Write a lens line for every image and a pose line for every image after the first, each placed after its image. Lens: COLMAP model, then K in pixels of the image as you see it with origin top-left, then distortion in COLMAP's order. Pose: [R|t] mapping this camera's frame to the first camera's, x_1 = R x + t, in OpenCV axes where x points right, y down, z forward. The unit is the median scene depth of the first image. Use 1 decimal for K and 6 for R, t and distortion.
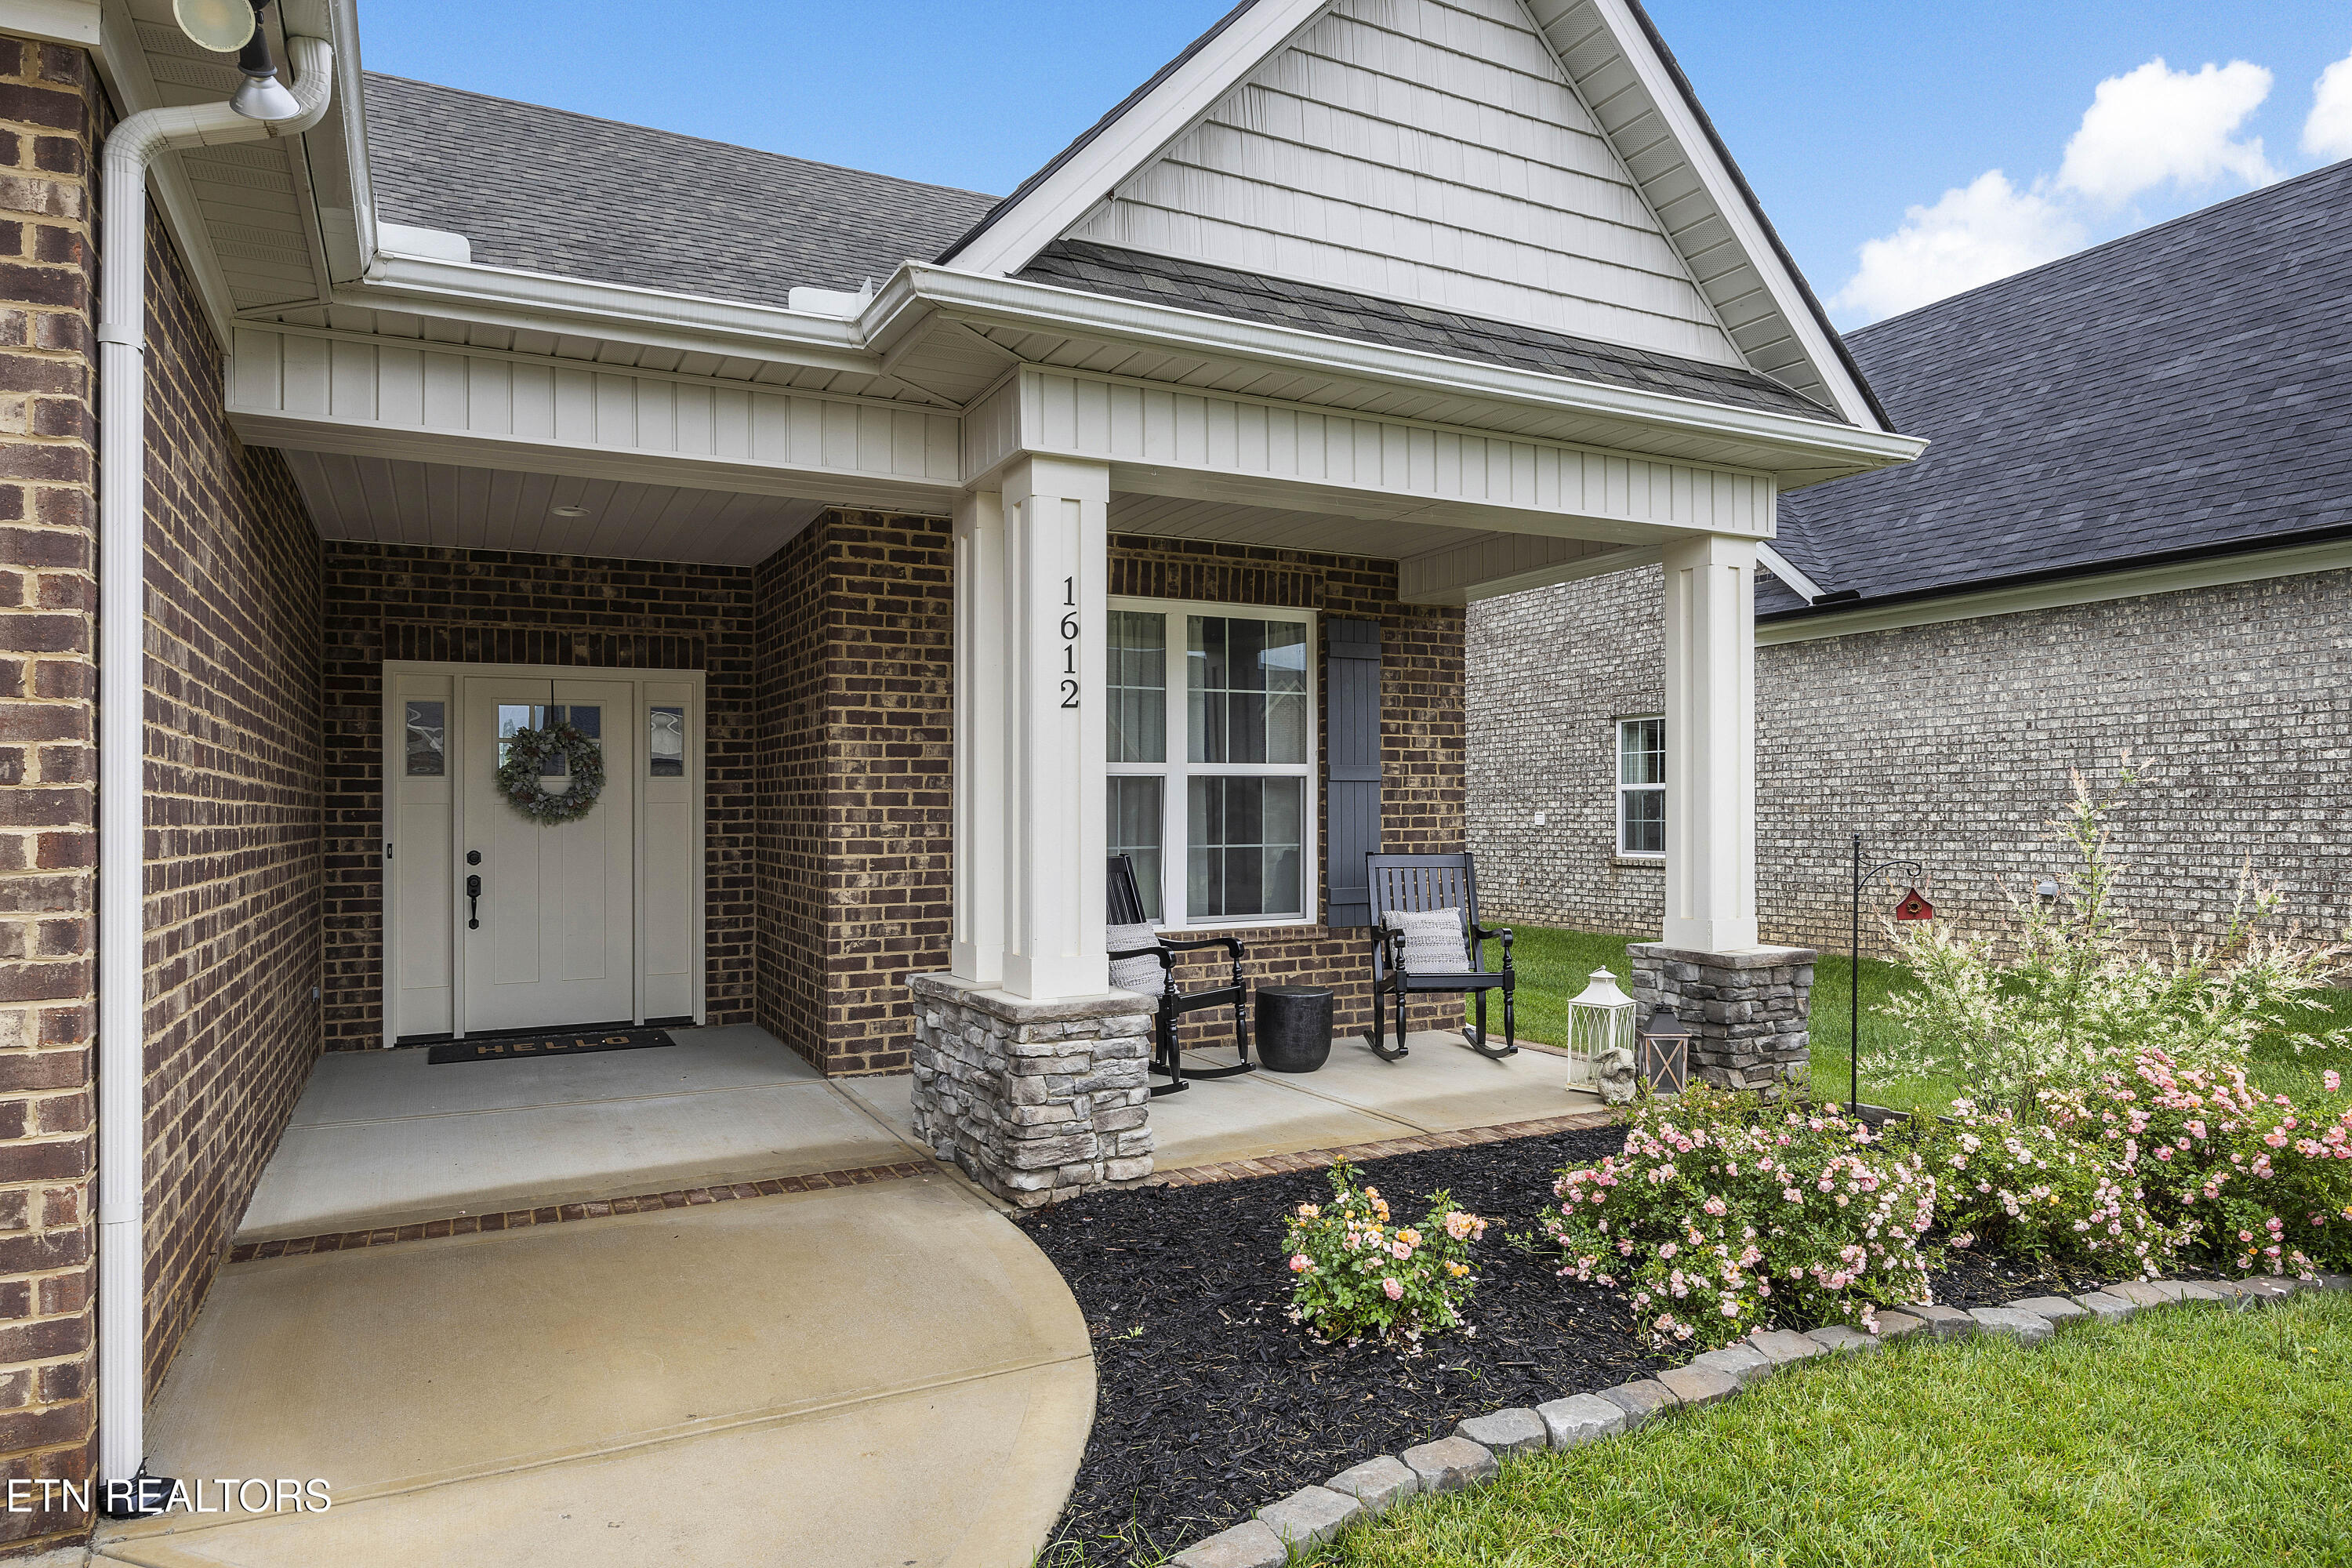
lens RADIAL K [[1427.6, 0, 1149.3], [0, 1427.6, 811.6], [0, 0, 1]] dist [-0.004756, 0.000416]
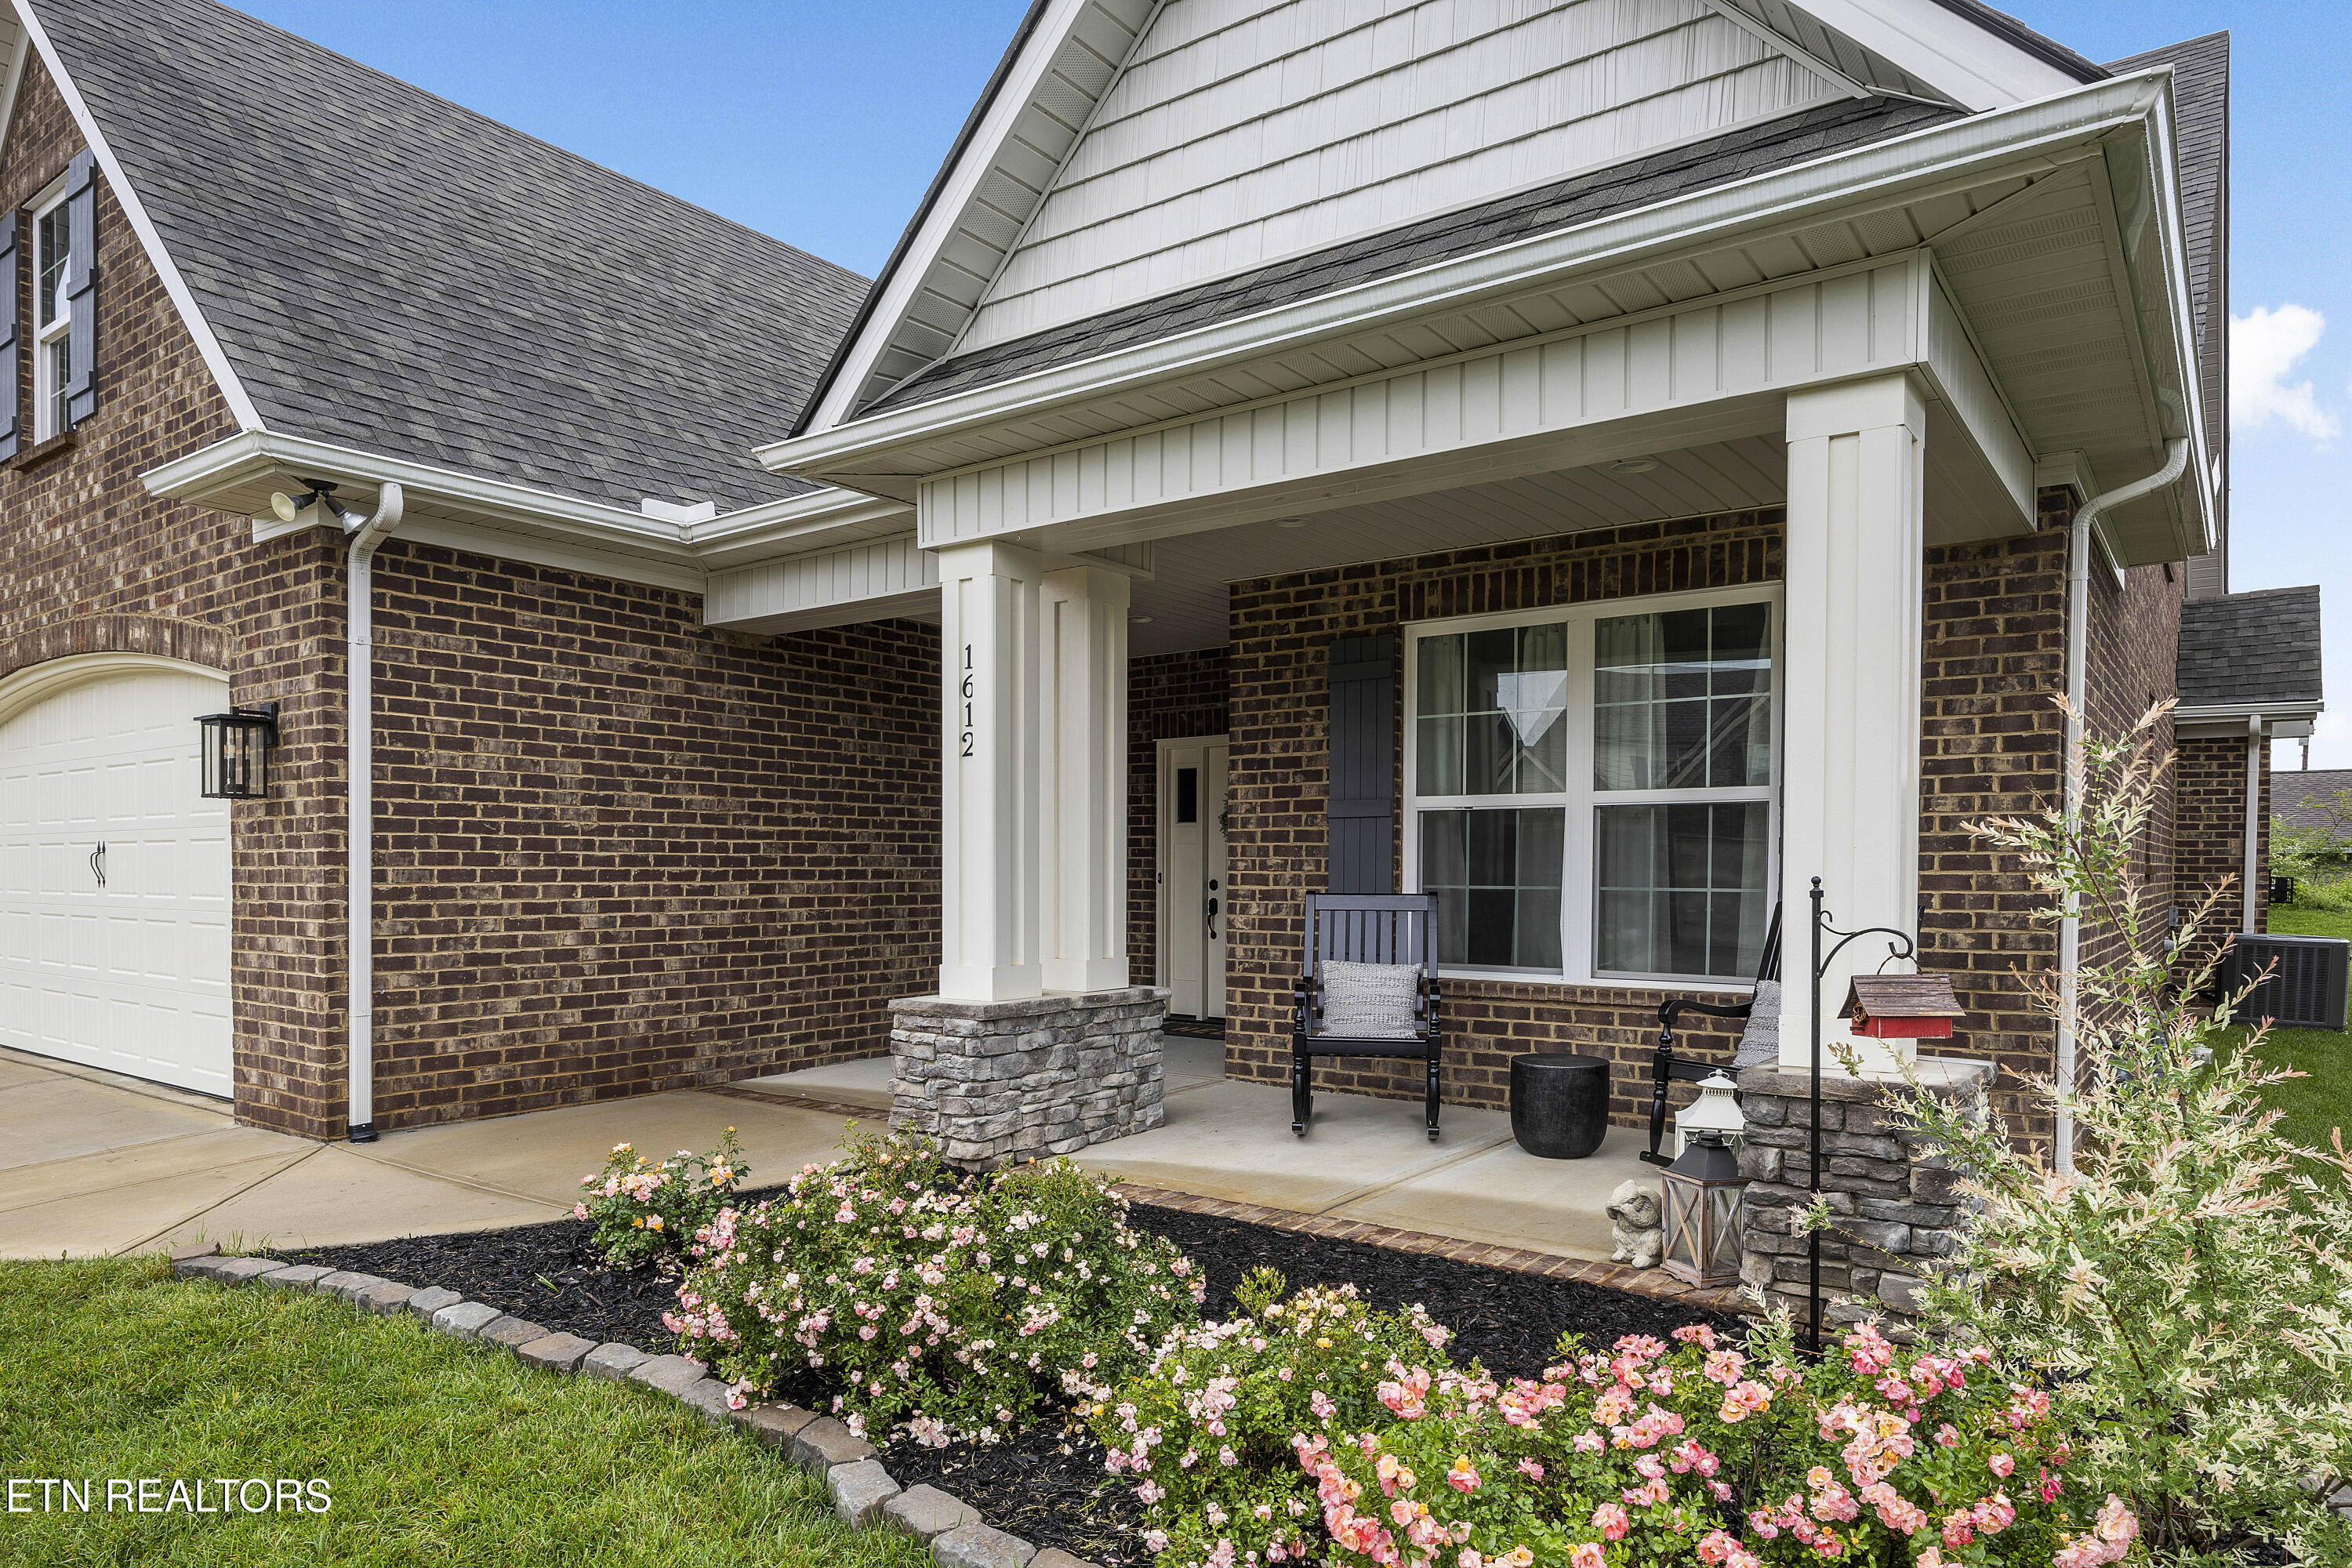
lens RADIAL K [[1427.6, 0, 1250.3], [0, 1427.6, 891.8], [0, 0, 1]] dist [-0.004756, 0.000416]
pose [[0.461627, 0.023636, -0.886759, 0.789250], [-0.003092, 0.999682, 0.025036, 0.006429], [0.887069, -0.008815, 0.461553, 0.472884]]
